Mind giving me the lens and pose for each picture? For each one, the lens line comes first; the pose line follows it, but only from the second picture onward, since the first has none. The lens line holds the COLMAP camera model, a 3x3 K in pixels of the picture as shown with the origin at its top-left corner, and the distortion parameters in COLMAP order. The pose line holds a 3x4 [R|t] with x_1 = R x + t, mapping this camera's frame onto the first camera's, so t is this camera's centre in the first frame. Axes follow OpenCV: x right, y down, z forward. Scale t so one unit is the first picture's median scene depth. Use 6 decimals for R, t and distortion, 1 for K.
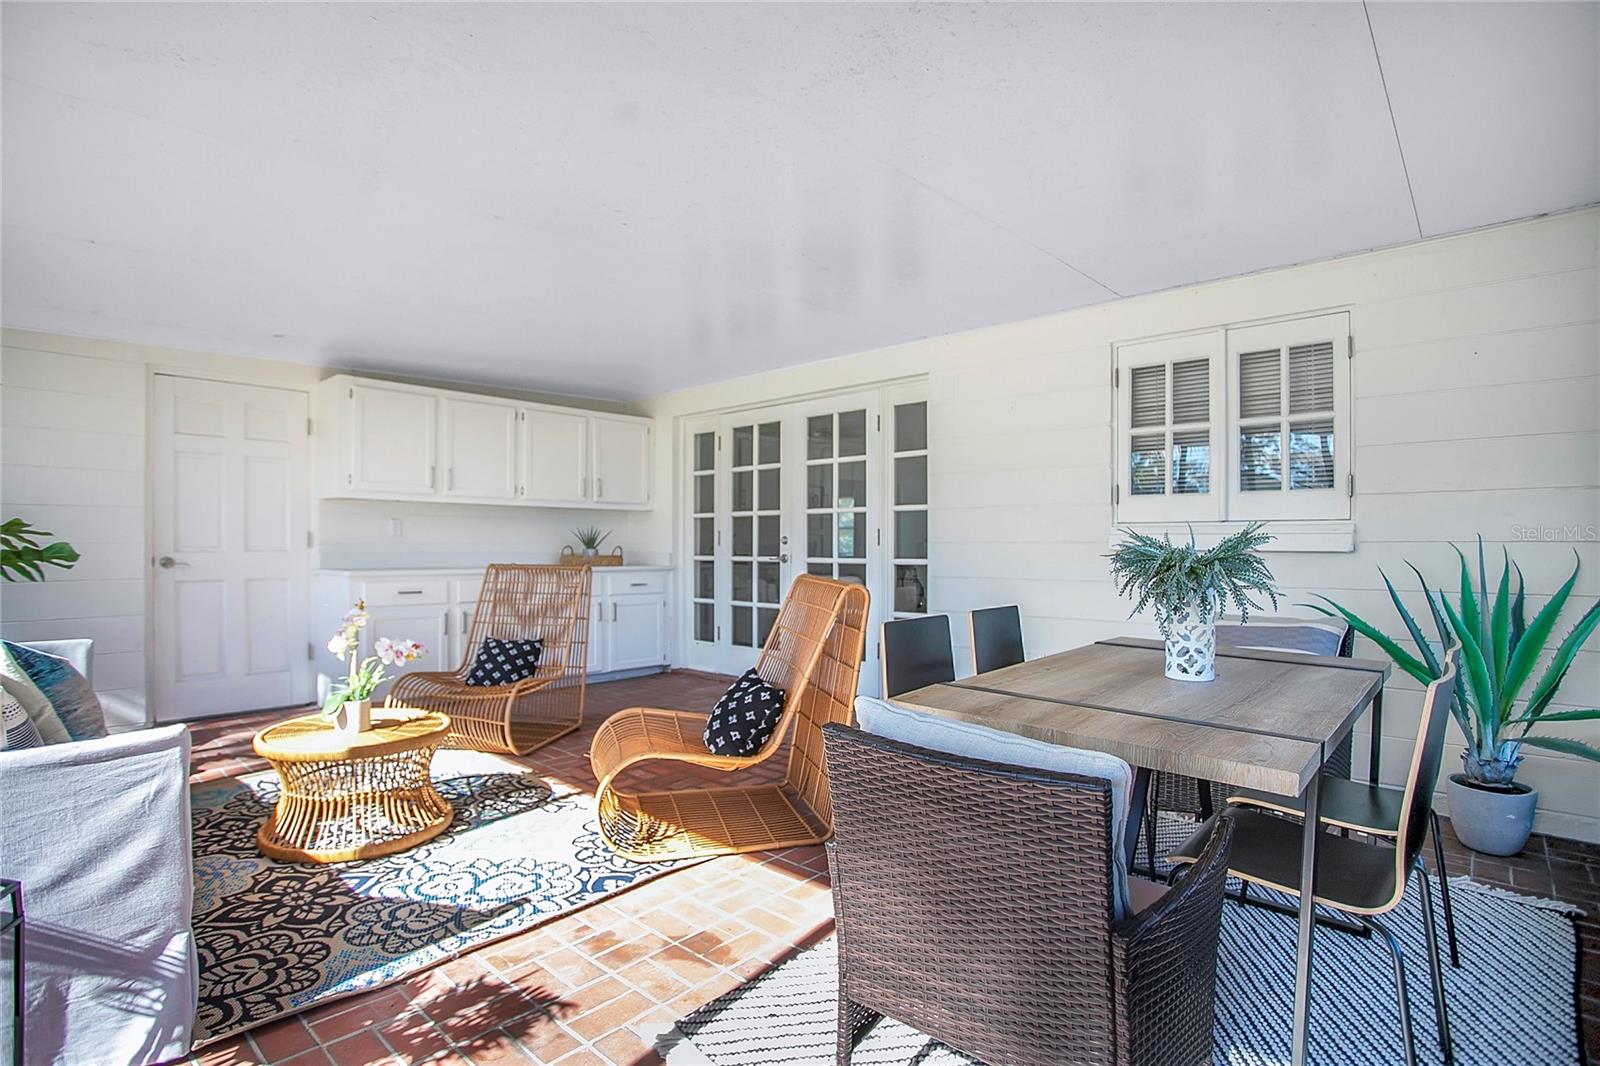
lens RADIAL K [[803.7, 0, 833.0], [0, 803.7, 537.0], [0, 0, 1]] dist [-0.064120, 0.028262]
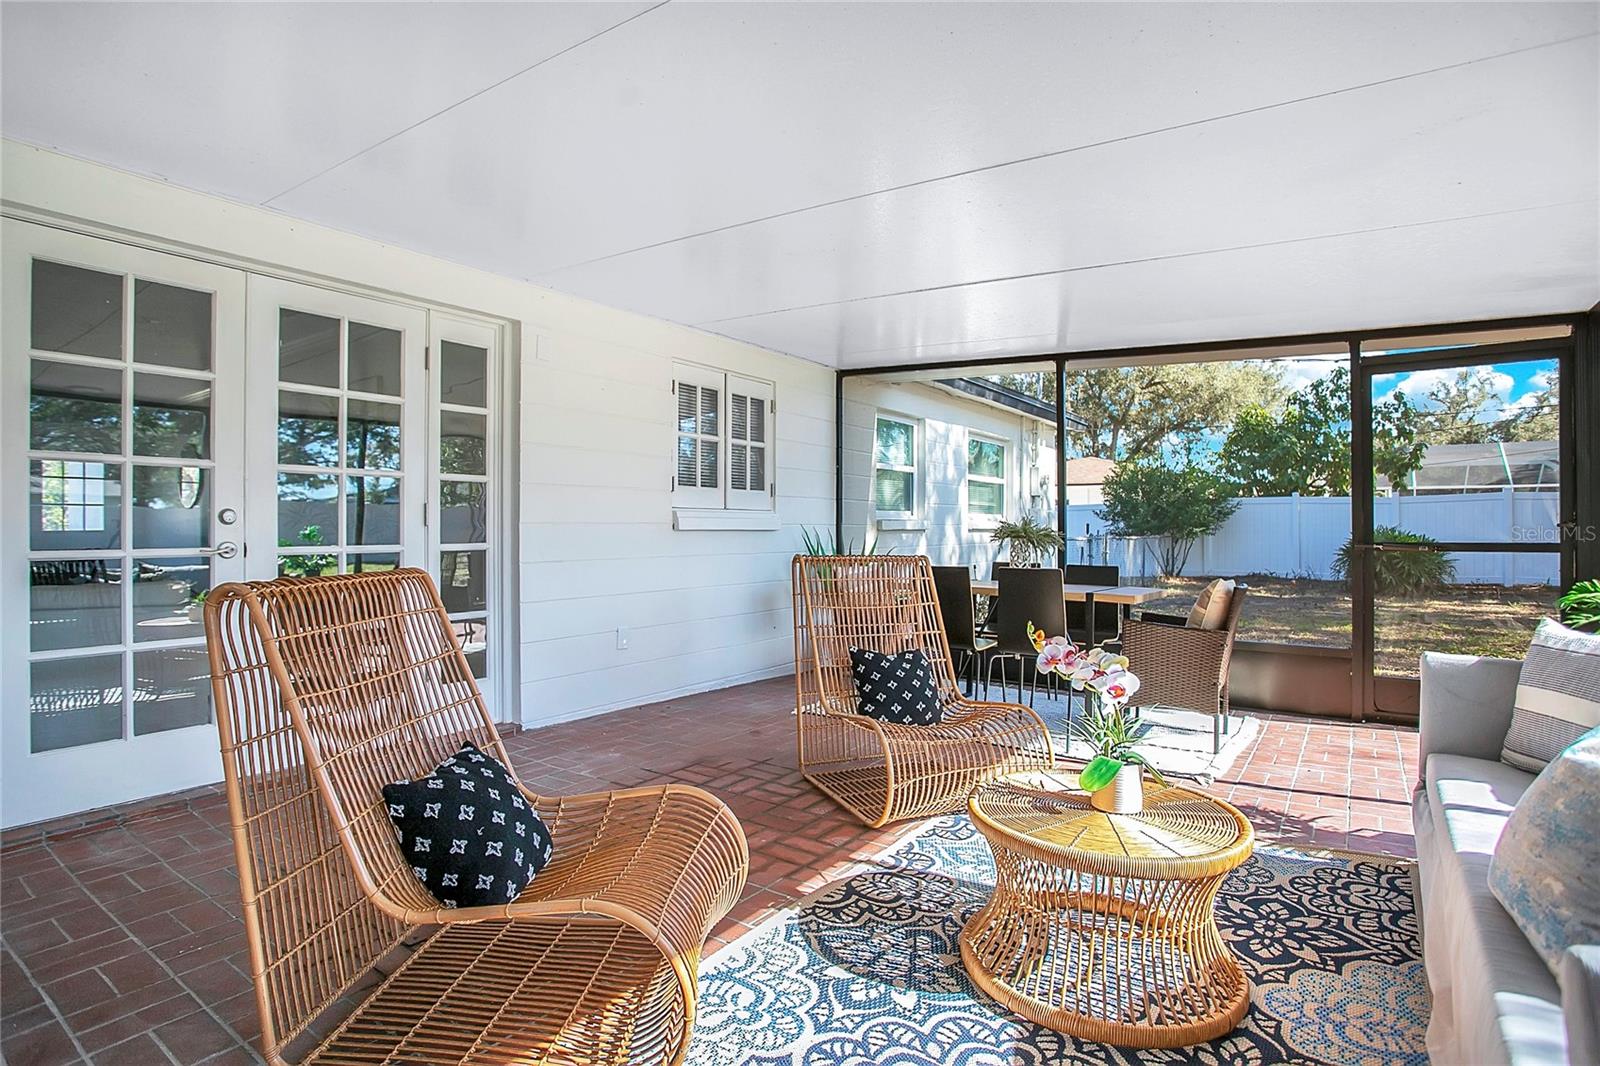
lens RADIAL K [[788.8, 0, 795.5], [0, 788.8, 533.1], [0, 0, 1]] dist [-0.076699, 0.035941]
pose [[-0.092092, -0.011877, 0.995680, -1.468104], [-0.010187, 0.999888, 0.010985, 0.012162], [-0.995698, -0.009131, -0.092202, 1.593373]]
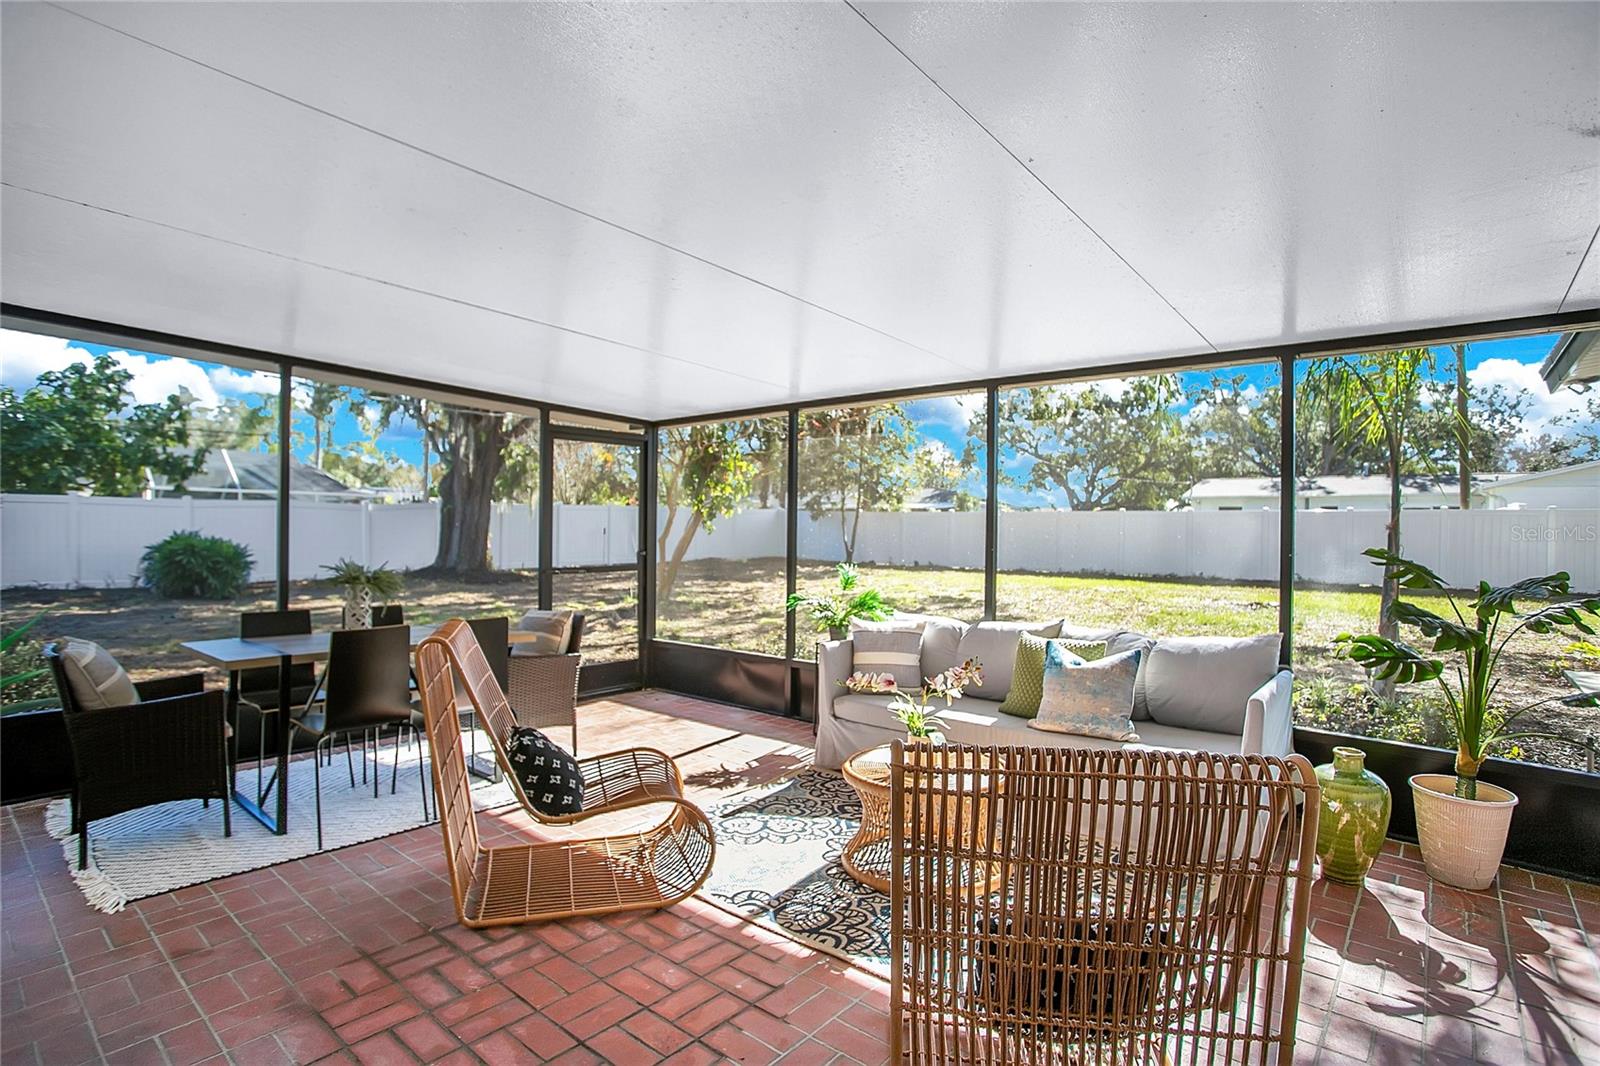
lens RADIAL K [[788.8, 0, 795.5], [0, 788.8, 533.1], [0, 0, 1]] dist [-0.076699, 0.035941]
pose [[-0.999870, -0.015932, 0.002307, -0.519859], [-0.015943, 0.999862, -0.004669, -0.067606], [-0.002232, -0.004706, -0.999986, 2.462739]]
